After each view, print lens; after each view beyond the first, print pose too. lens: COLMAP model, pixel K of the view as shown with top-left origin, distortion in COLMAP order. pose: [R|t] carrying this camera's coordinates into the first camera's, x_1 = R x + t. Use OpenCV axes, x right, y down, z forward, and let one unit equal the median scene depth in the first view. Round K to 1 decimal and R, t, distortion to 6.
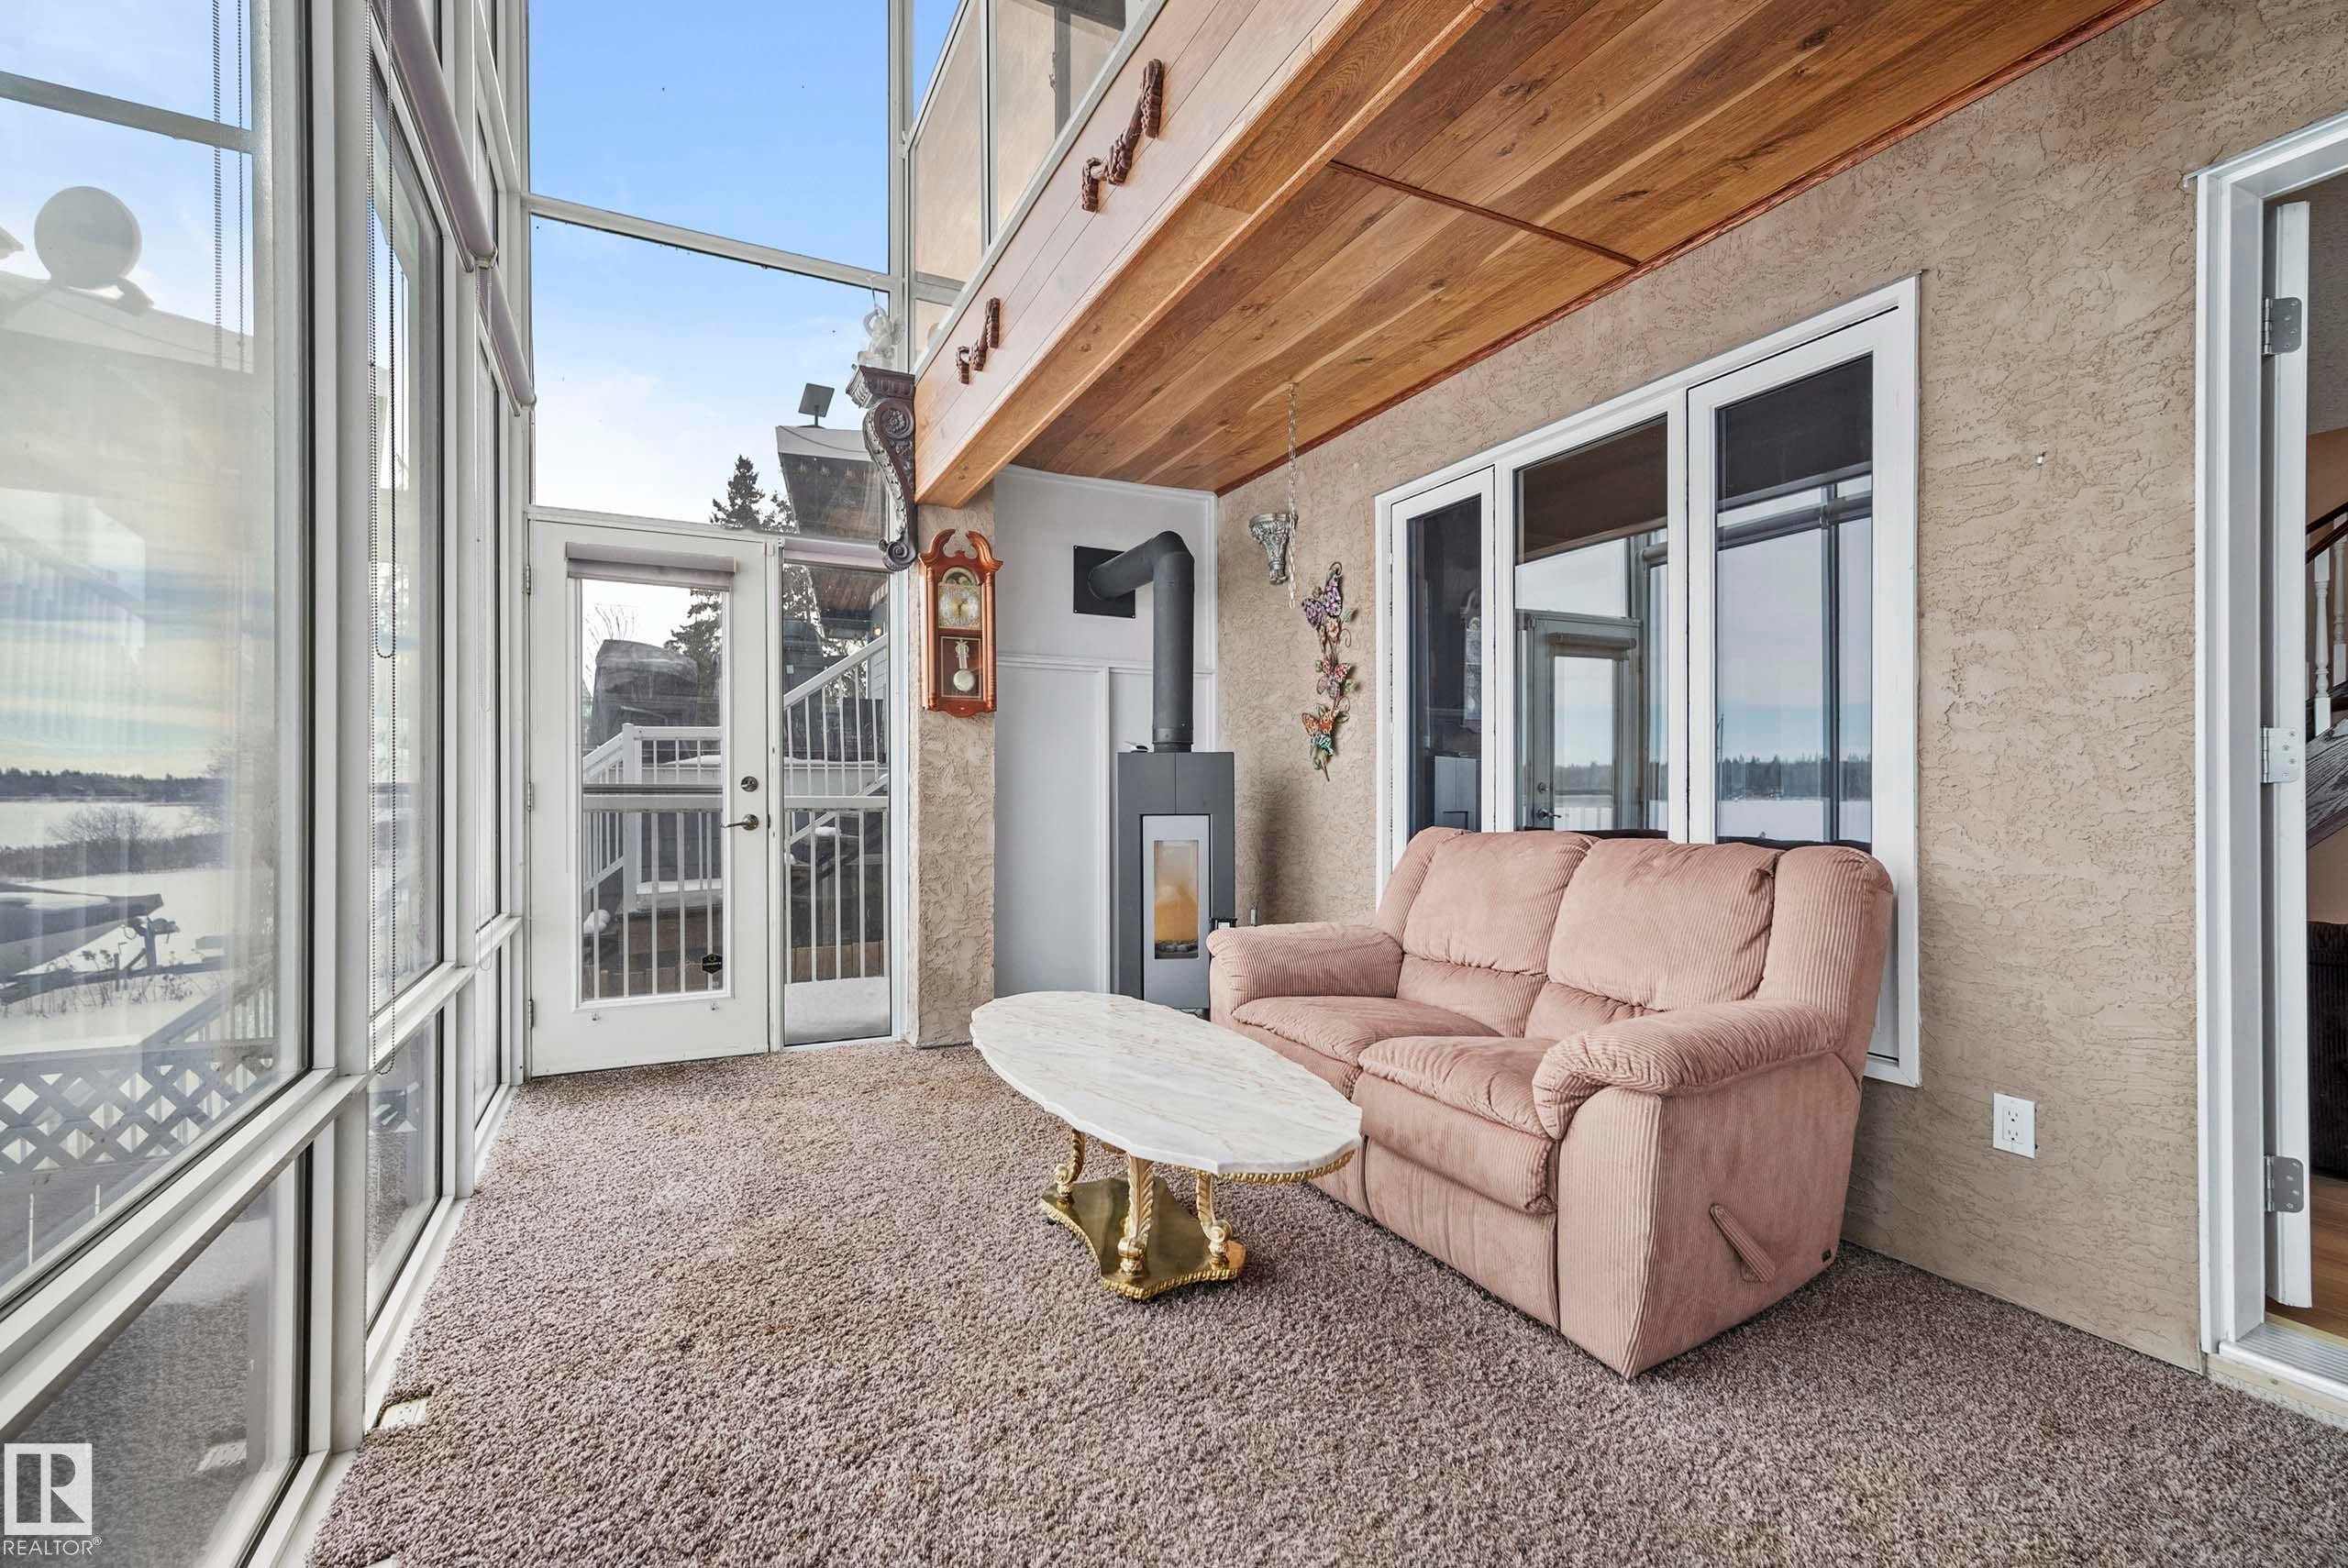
lens RADIAL K [[1041.6, 0, 1150.6], [0, 1041.6, 792.0], [0, 0, 1]] dist [-0.005500, 0.001651]
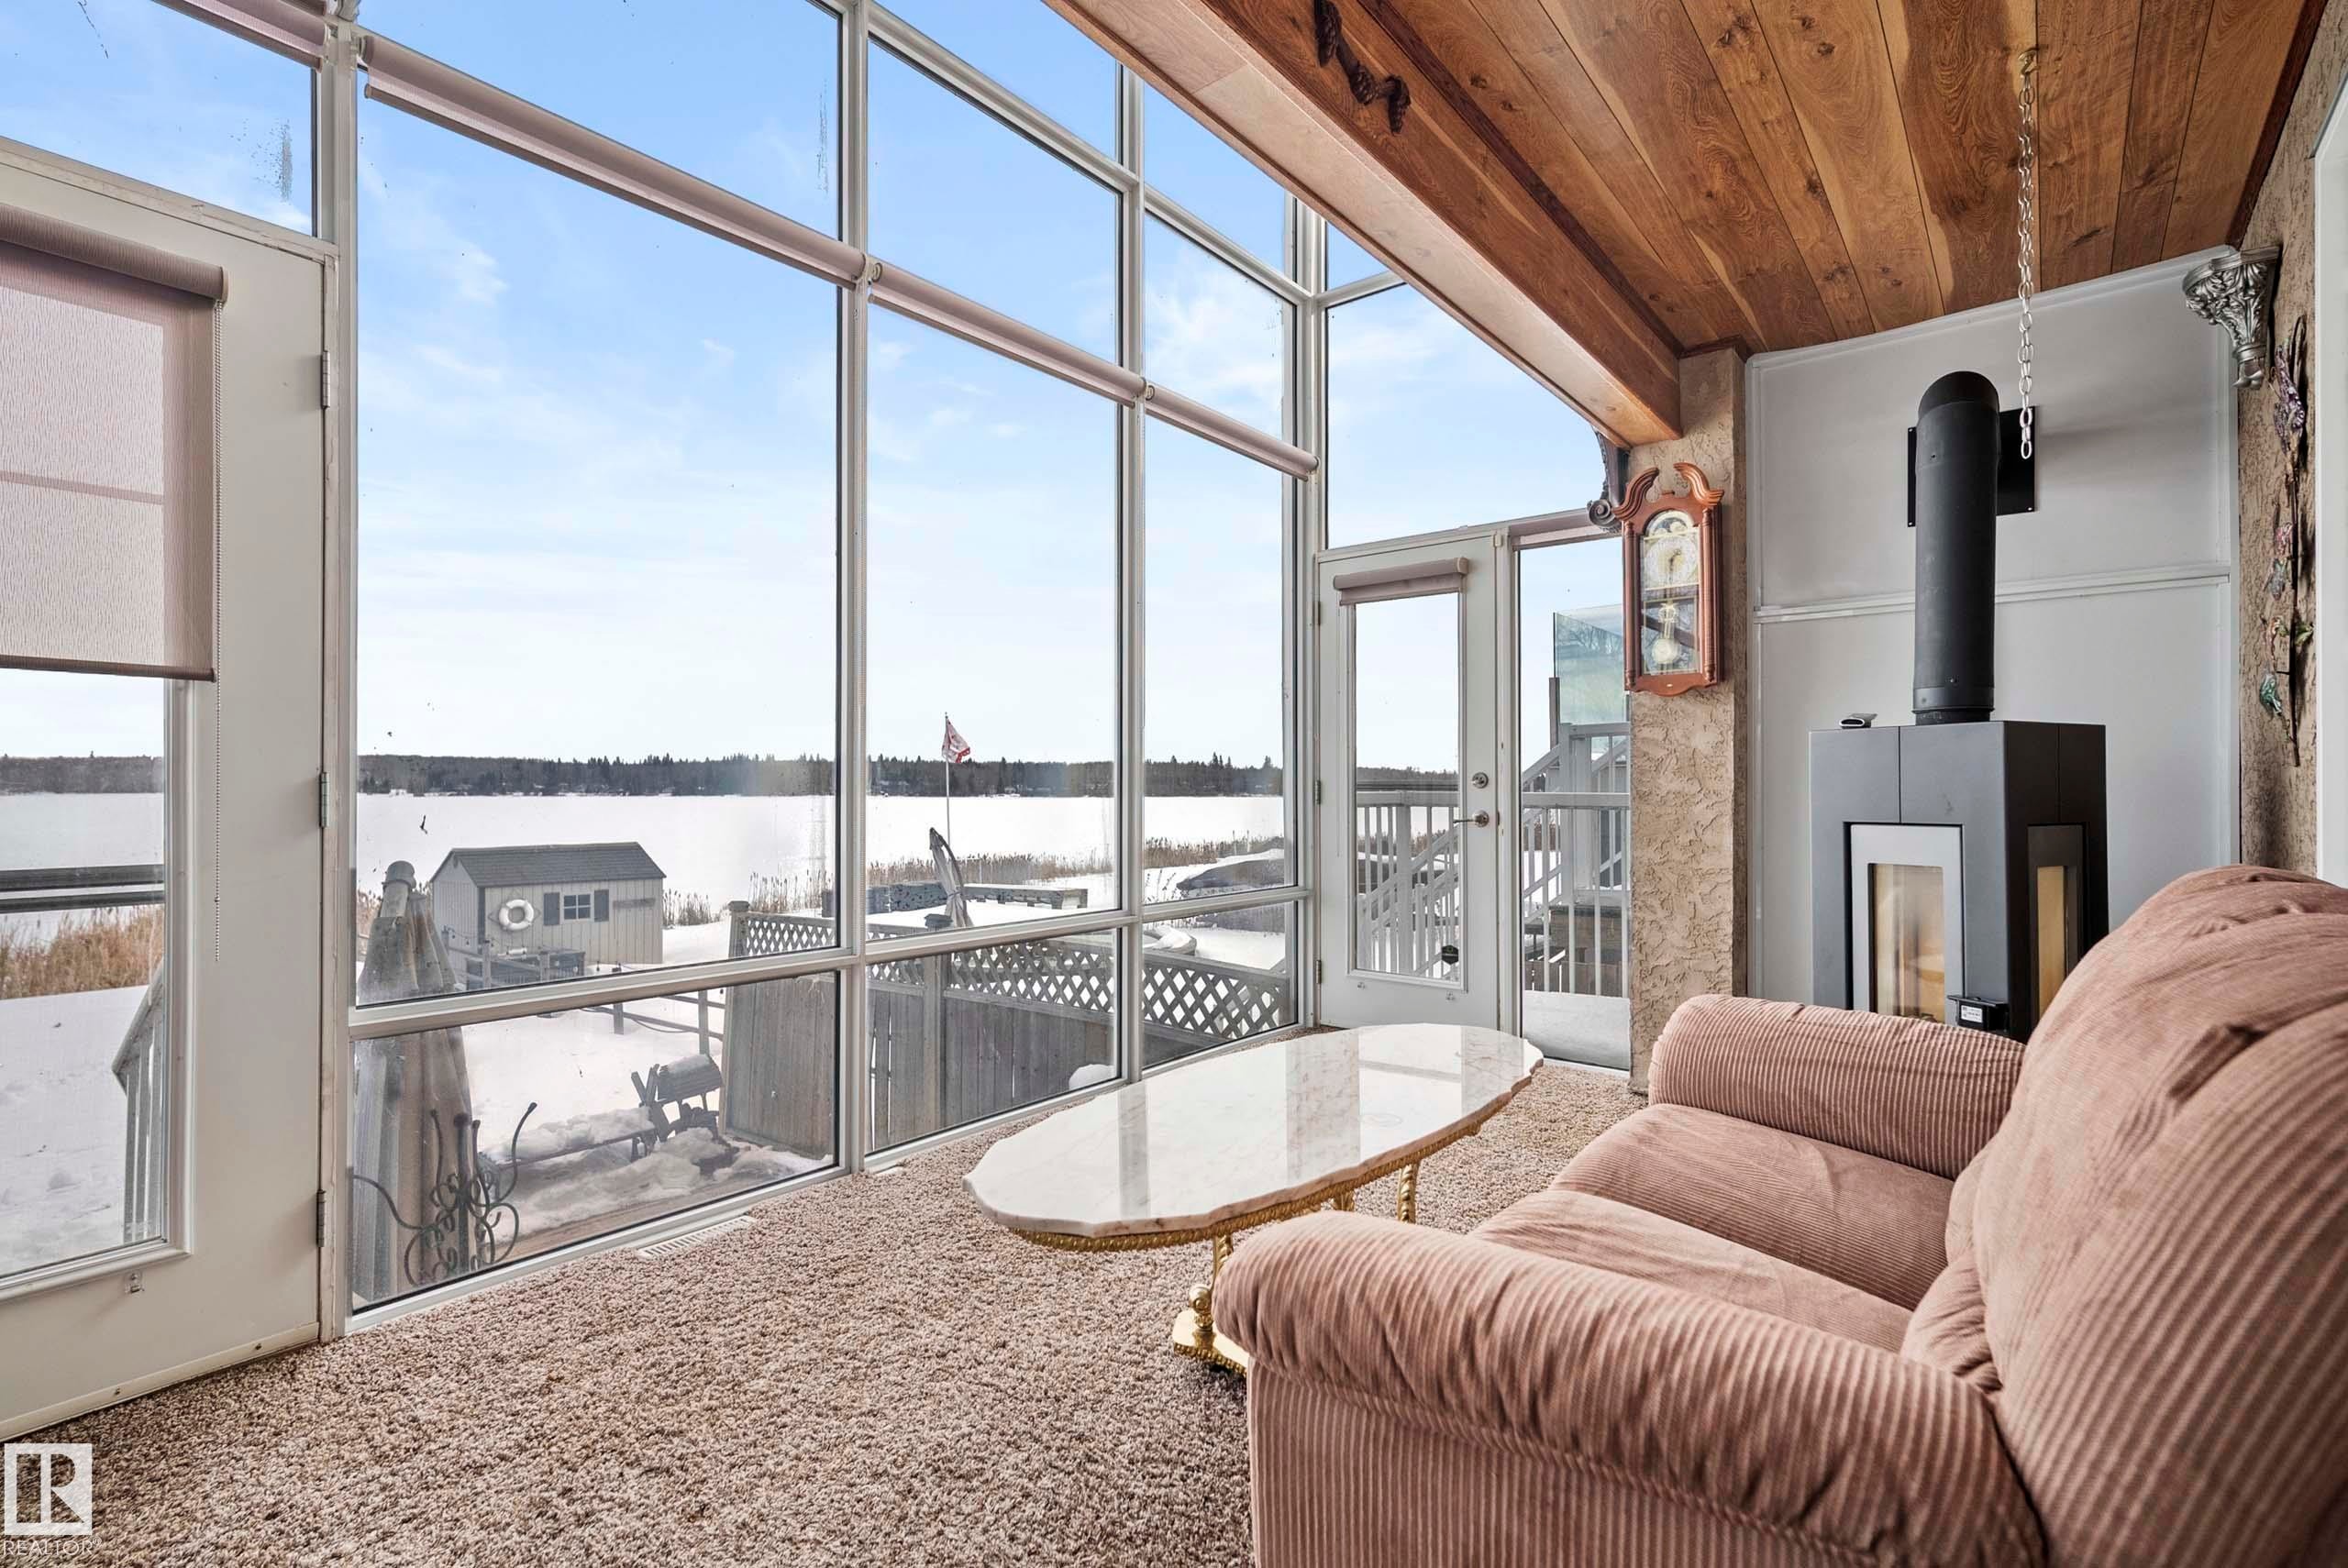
lens RADIAL K [[1041.6, 0, 1155.6], [0, 1041.6, 795.0], [0, 0, 1]] dist [-0.005500, 0.001651]
pose [[0.398163, 0.005955, -0.917295, 0.395022], [0.001629, 0.999973, 0.007198, -0.001455], [0.917313, -0.004360, 0.398143, 0.306665]]
